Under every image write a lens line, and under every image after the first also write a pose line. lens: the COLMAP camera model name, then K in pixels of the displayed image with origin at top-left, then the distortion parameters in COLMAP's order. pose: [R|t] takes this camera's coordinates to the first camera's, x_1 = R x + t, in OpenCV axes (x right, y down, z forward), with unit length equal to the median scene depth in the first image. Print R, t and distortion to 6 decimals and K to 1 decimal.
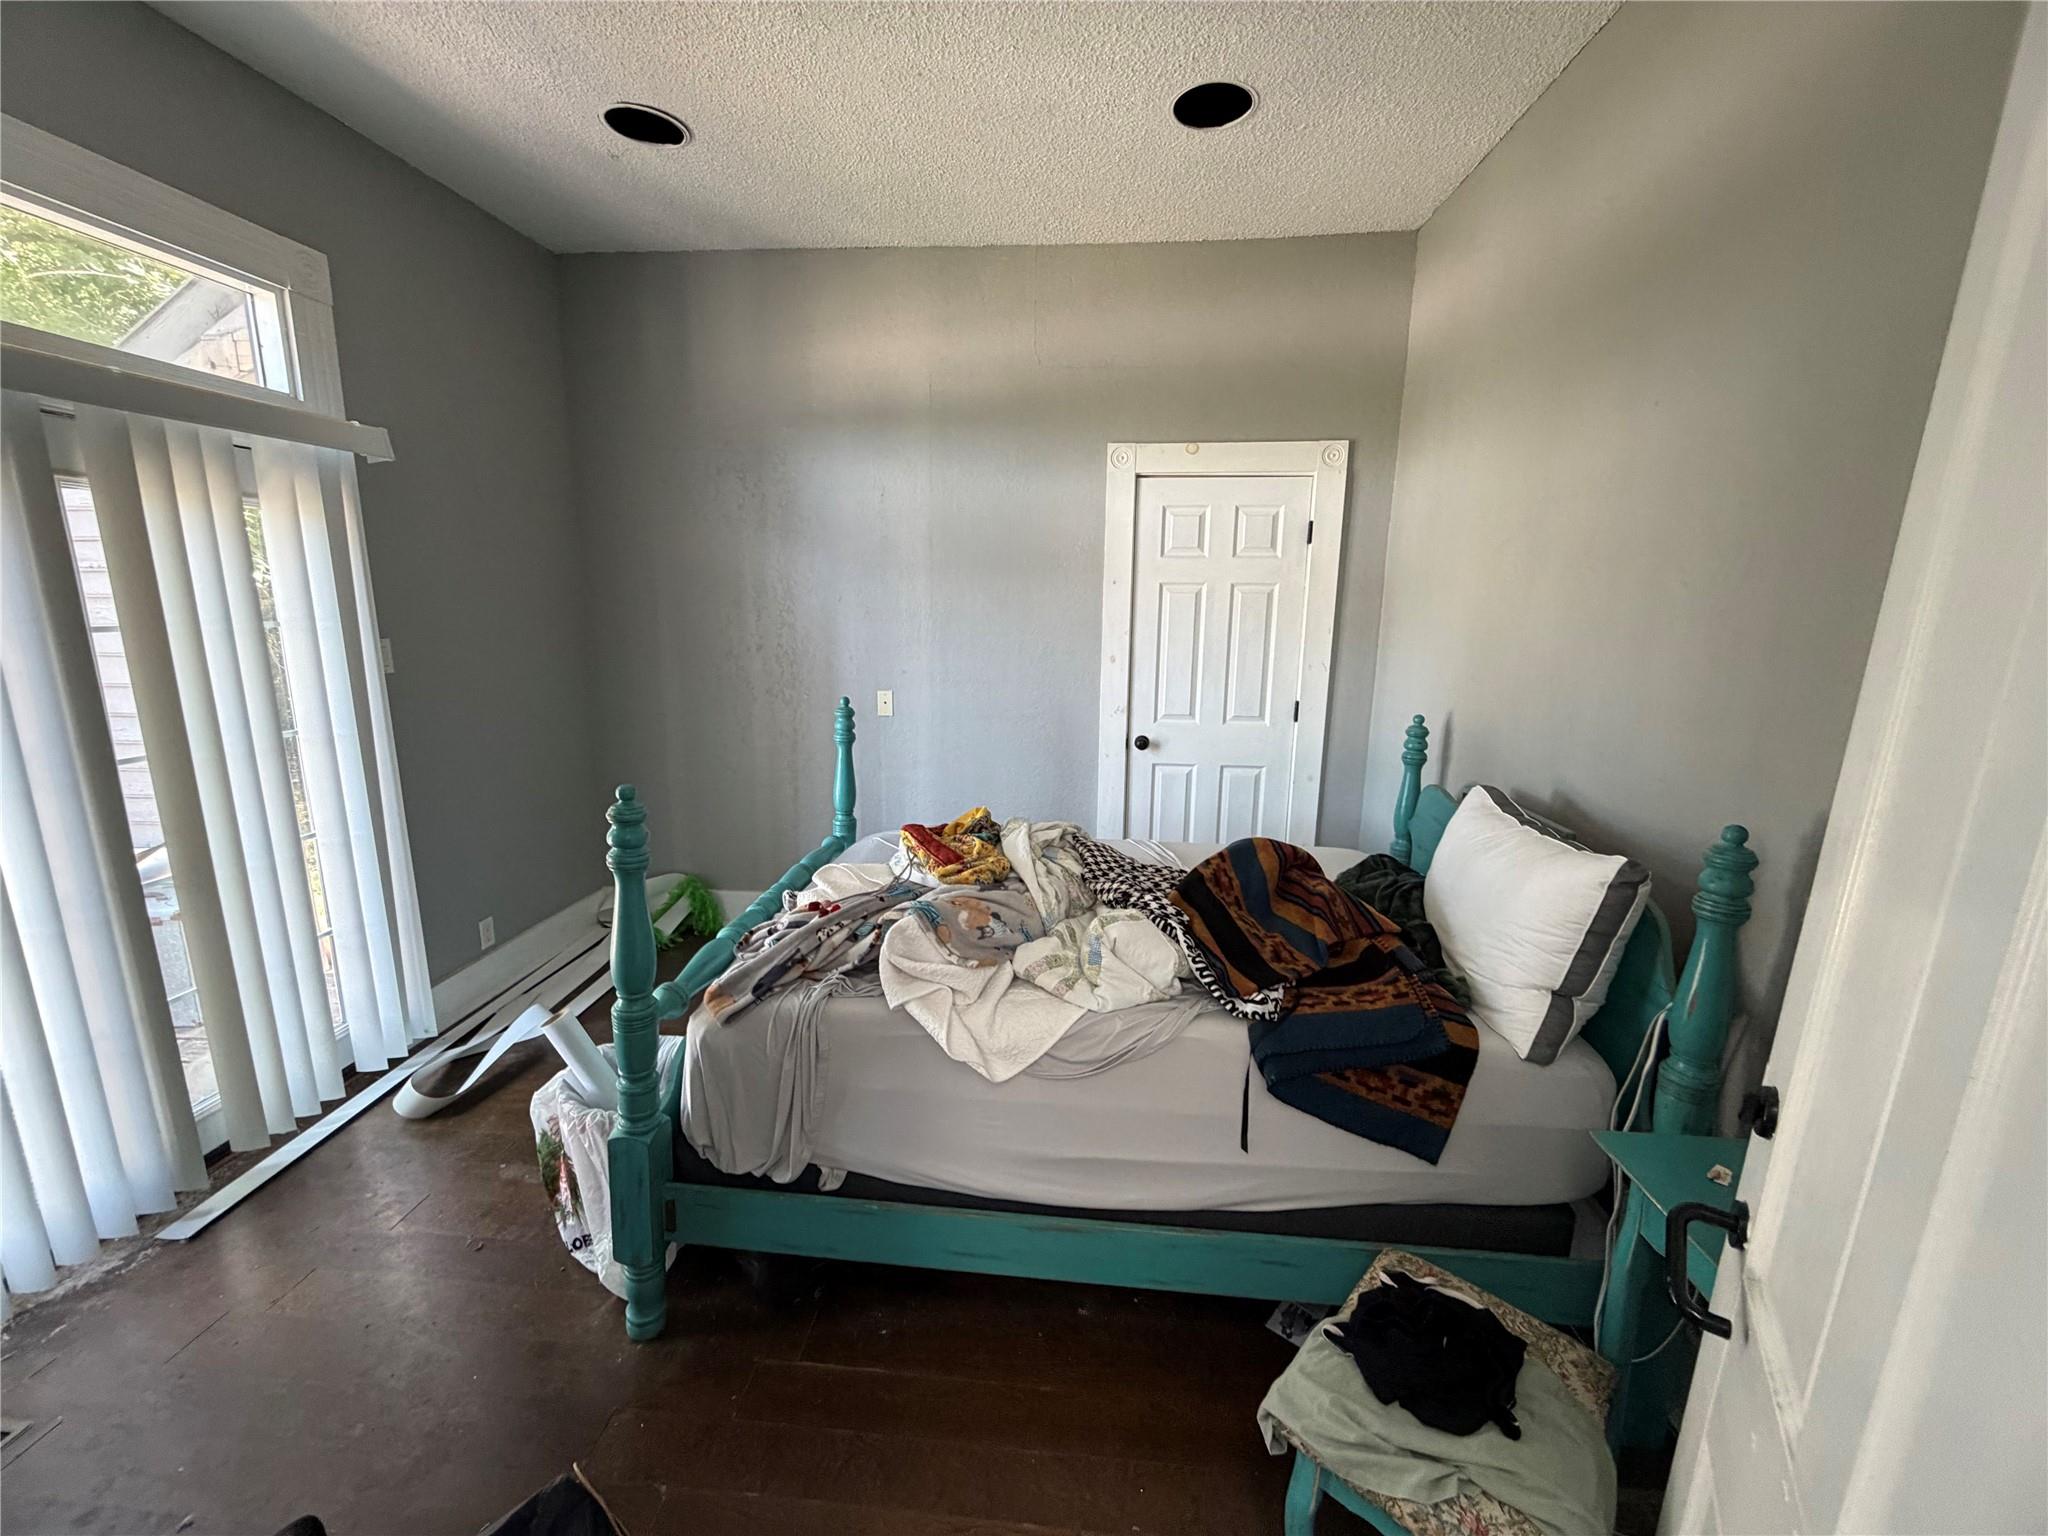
lens RADIAL K [[811.9, 0, 1019.4], [0, 811.9, 761.0], [0, 0, 1]] dist [0.001738, 0.000018]
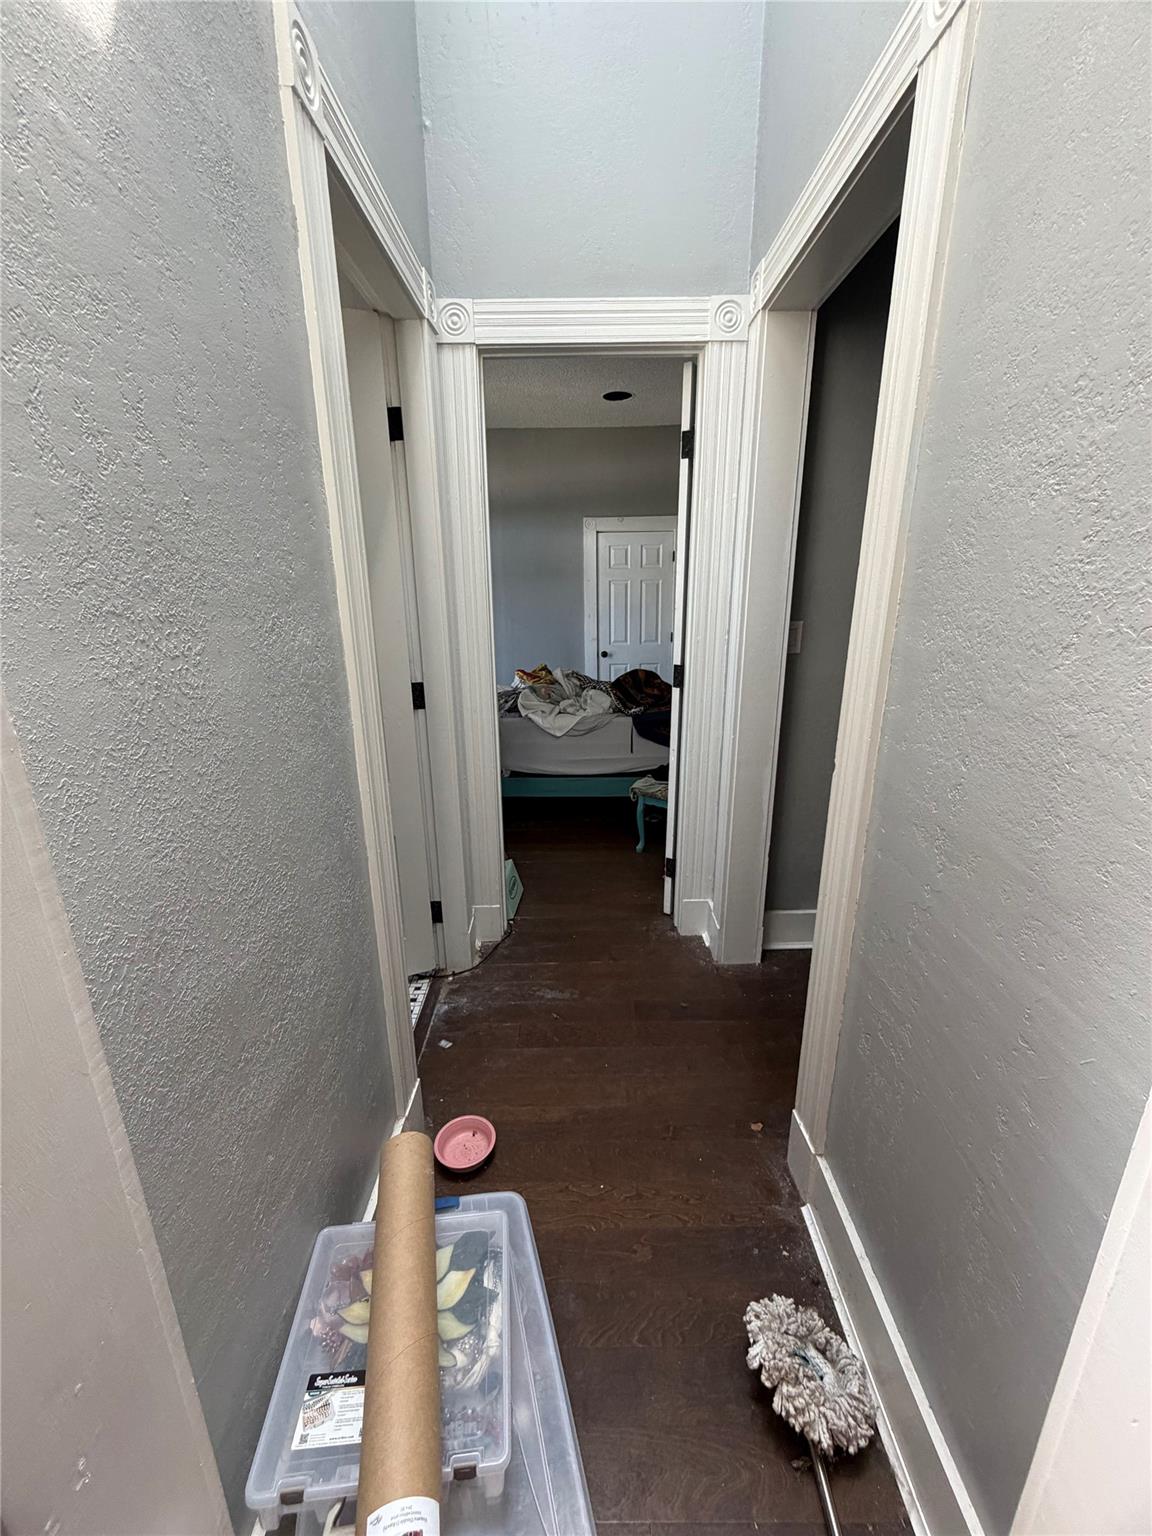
lens RADIAL K [[608.9, 0, 577.7], [0, 608.9, 771.7], [0, 0, 1]] dist [0.001738, 0.000018]
pose [[0.995900, -0.047358, 0.077074, -0.125314], [0.040559, 0.995338, 0.087502, 0.289981], [-0.080859, -0.084017, 0.993178, -1.313039]]
